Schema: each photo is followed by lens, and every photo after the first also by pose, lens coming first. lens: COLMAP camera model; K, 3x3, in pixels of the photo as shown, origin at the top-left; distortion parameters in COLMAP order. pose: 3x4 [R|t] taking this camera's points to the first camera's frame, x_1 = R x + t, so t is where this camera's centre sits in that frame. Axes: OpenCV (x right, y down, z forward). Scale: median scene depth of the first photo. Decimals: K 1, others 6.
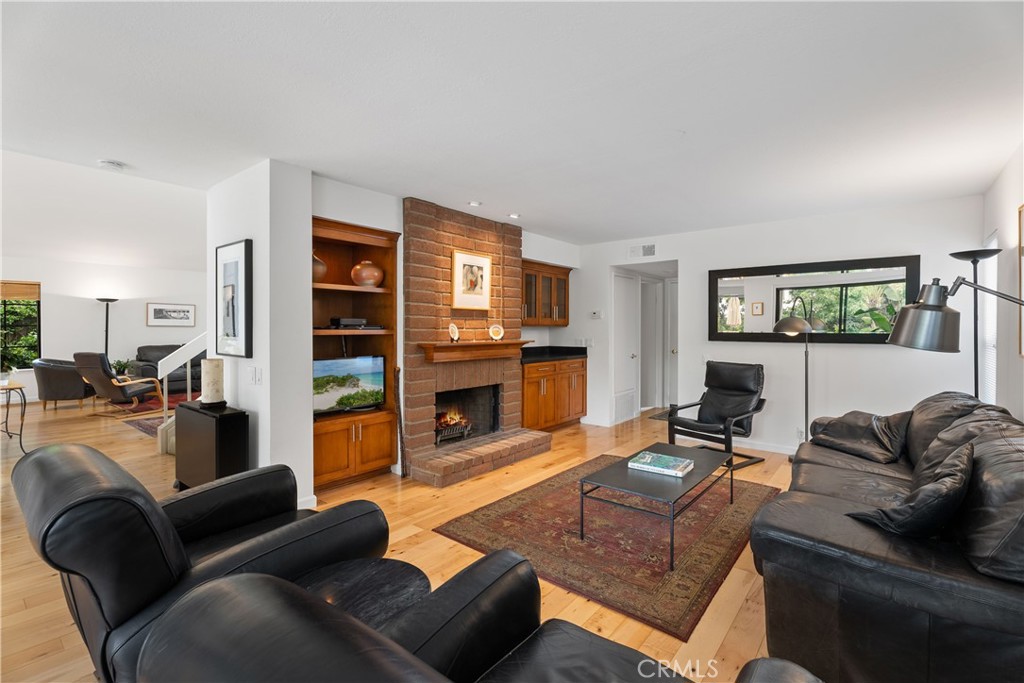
lens RADIAL K [[464.1, 0, 510.8], [0, 464.1, 334.3], [0, 0, 1]] dist [-0.000620, -0.000083]
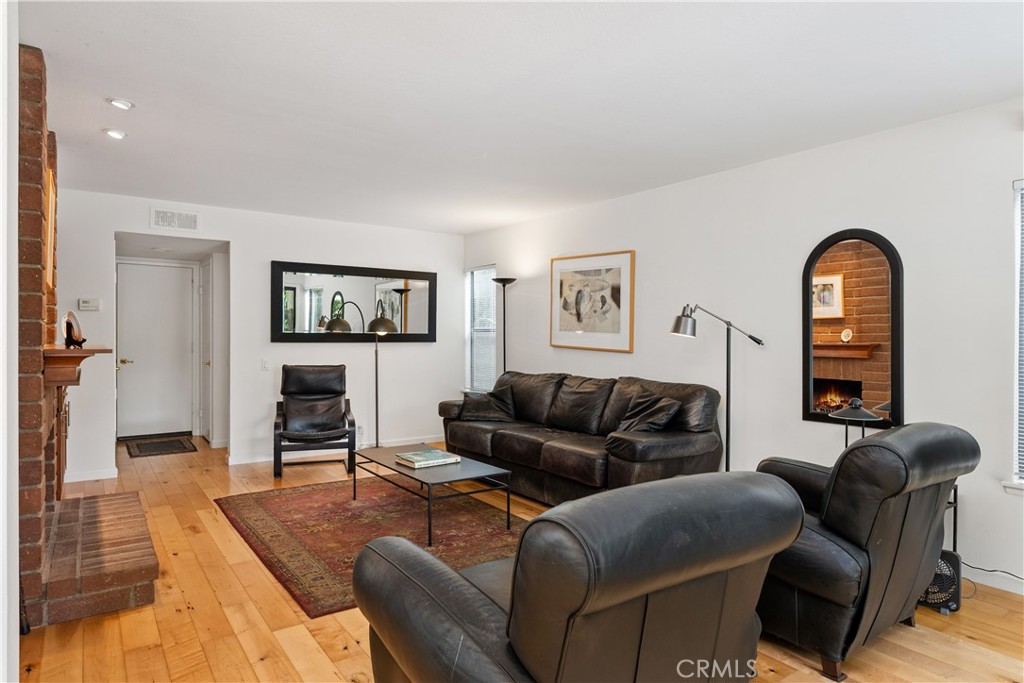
lens RADIAL K [[599.0, 0, 510.3], [0, 599.0, 340.1], [0, 0, 1]] dist [0.004564, 0.001144]
pose [[0.270729, -0.006555, 0.962633, -0.660720], [0.008137, 0.999957, 0.004521, 0.010538], [-0.962621, 0.006609, 0.270770, 0.341459]]
